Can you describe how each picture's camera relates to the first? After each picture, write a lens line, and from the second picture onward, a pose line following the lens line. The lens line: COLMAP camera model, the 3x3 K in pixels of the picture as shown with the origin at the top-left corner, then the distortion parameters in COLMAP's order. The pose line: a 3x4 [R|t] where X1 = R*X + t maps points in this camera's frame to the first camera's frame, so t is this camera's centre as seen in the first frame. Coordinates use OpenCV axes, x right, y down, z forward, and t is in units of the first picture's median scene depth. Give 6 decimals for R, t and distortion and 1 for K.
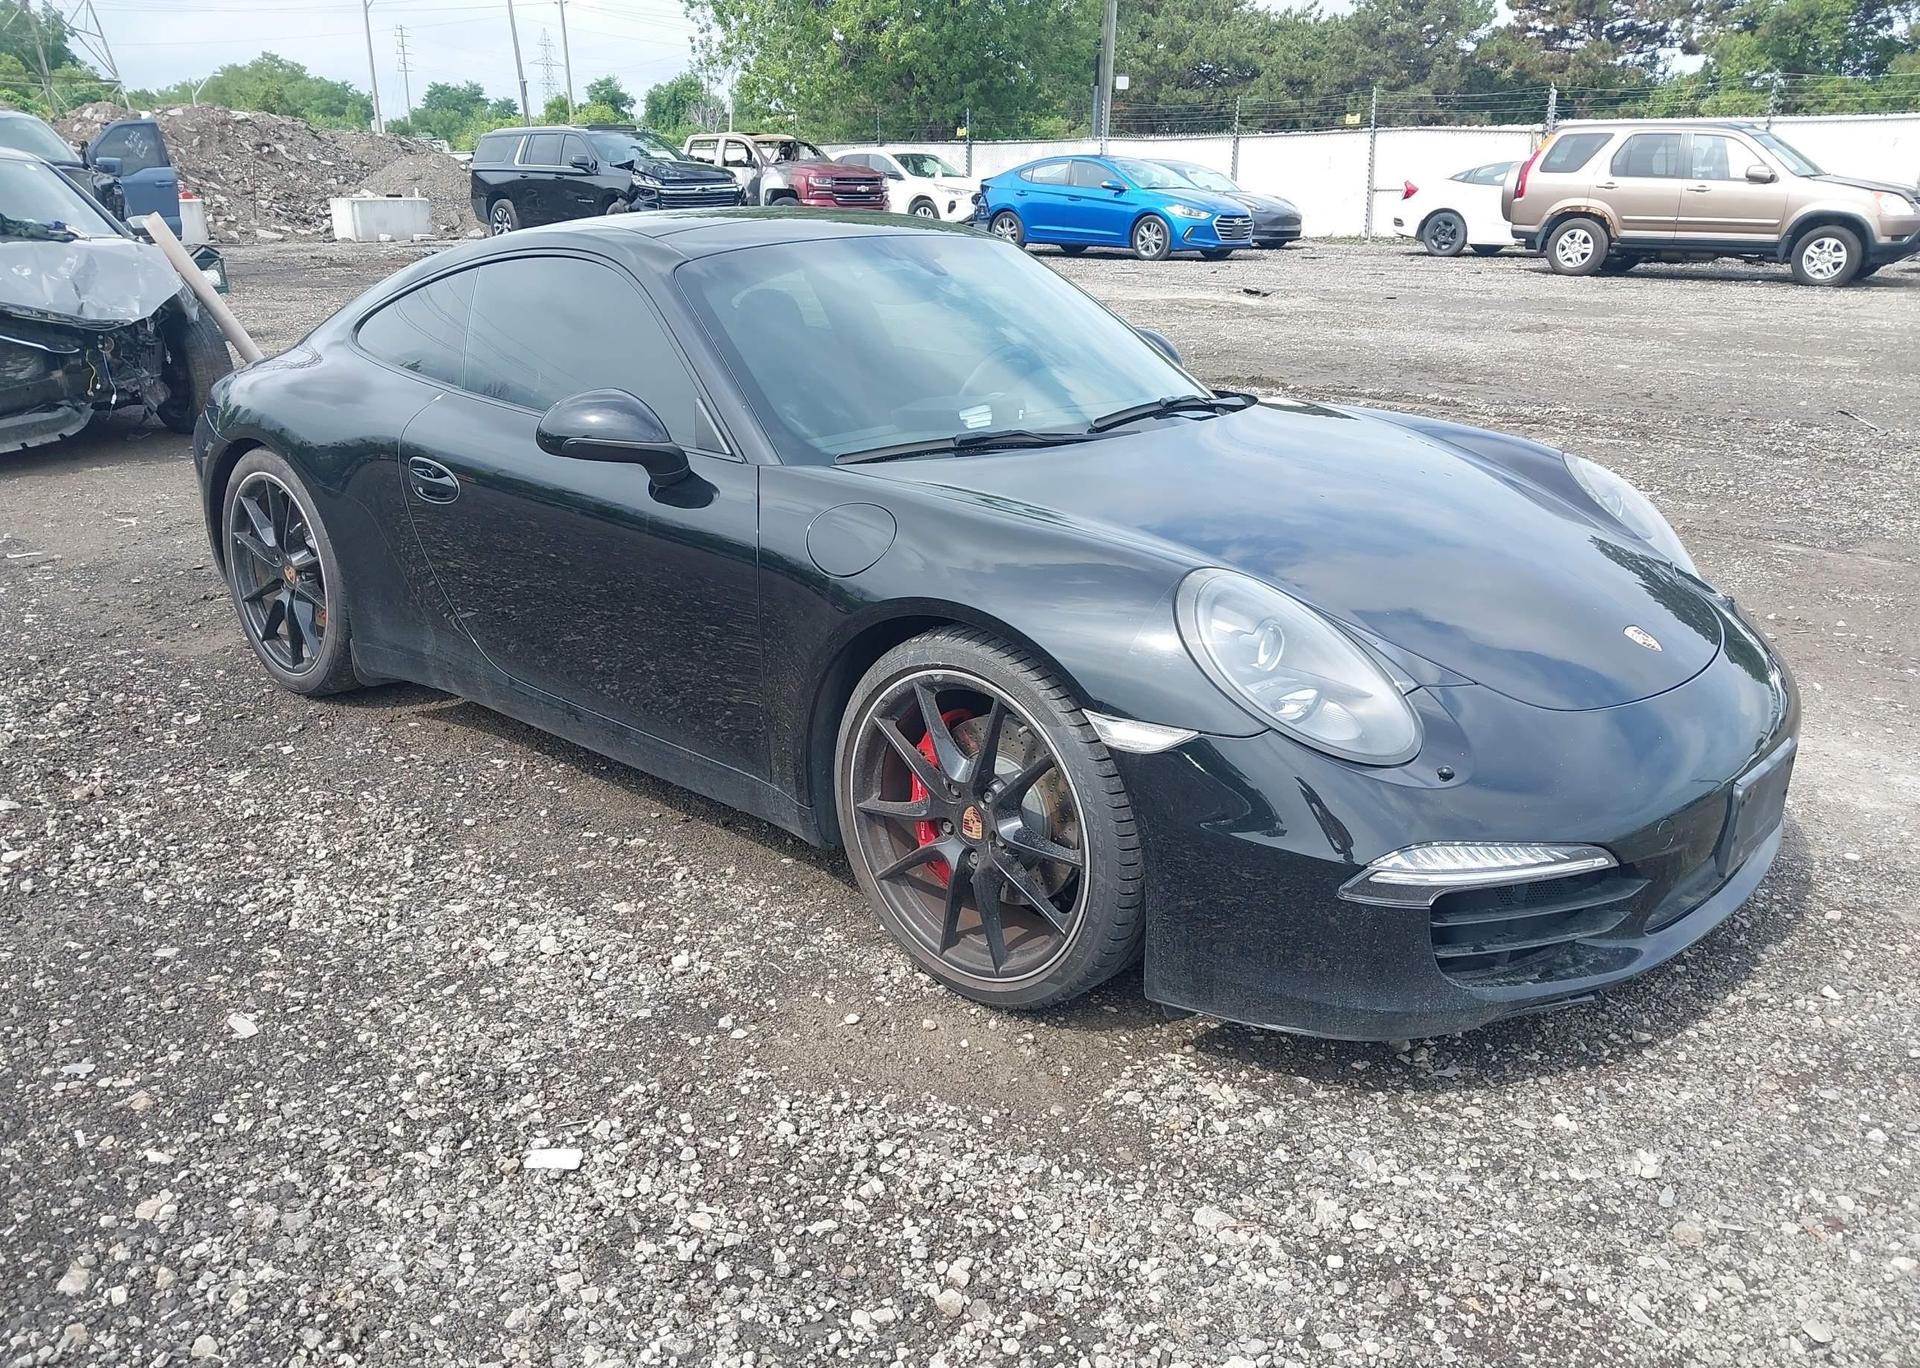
lens RADIAL K [[1554.7, 0, 979.5], [0, 1554.7, 650.8], [0, 0, 1]] dist [-0.008399, 0.017696]
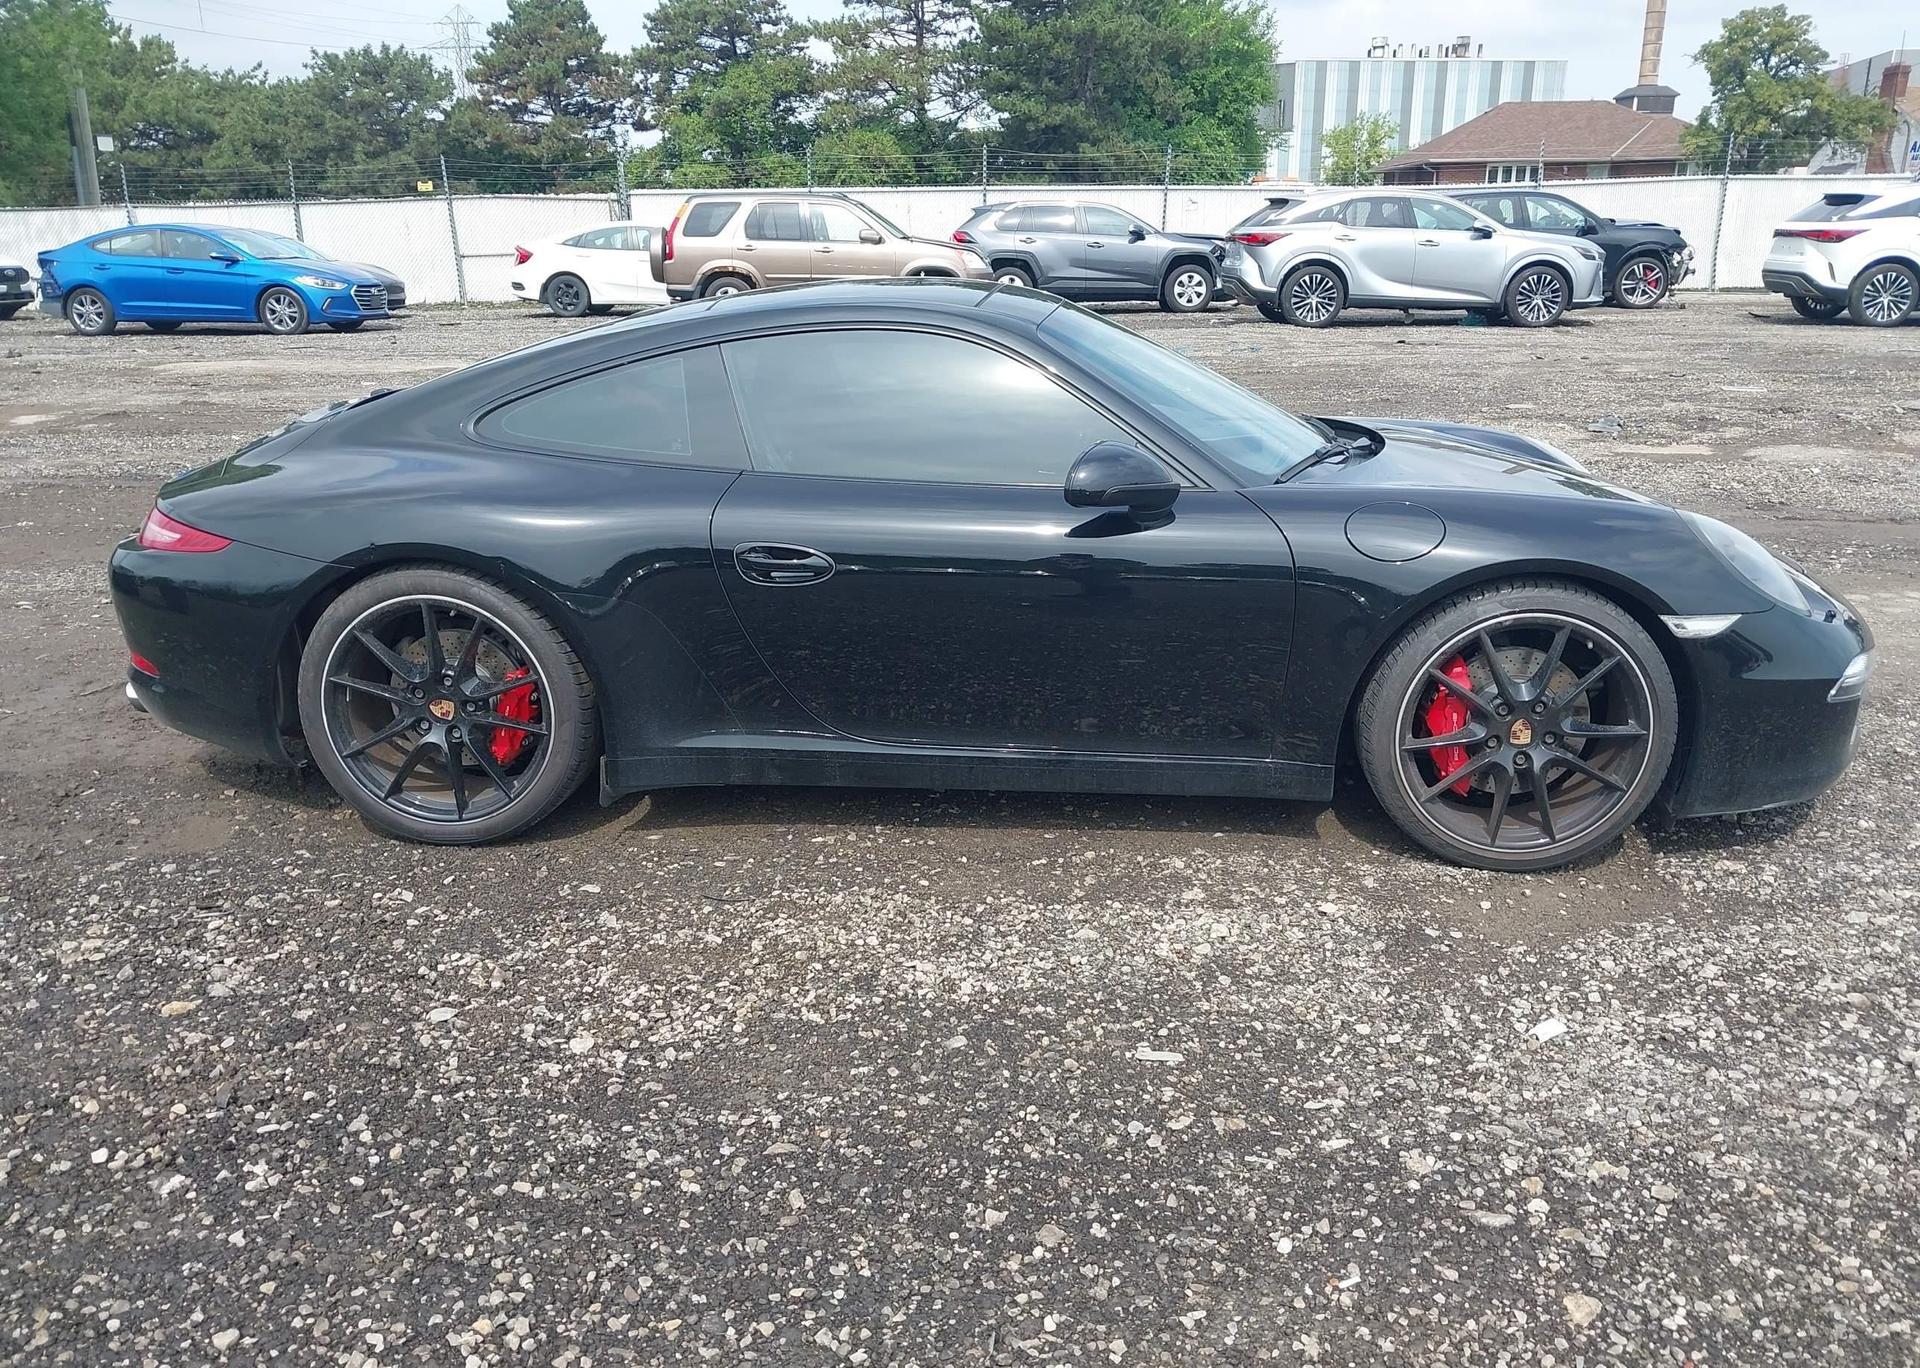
lens RADIAL K [[1554.7, 0, 983.4], [0, 1554.7, 639.3], [0, 0, 1]] dist [-0.008399, 0.017696]
pose [[0.791683, -0.161568, 0.589180, -0.115350], [0.189019, 0.981855, 0.015262, -0.006605], [-0.580955, 0.099283, 0.807858, 0.022269]]
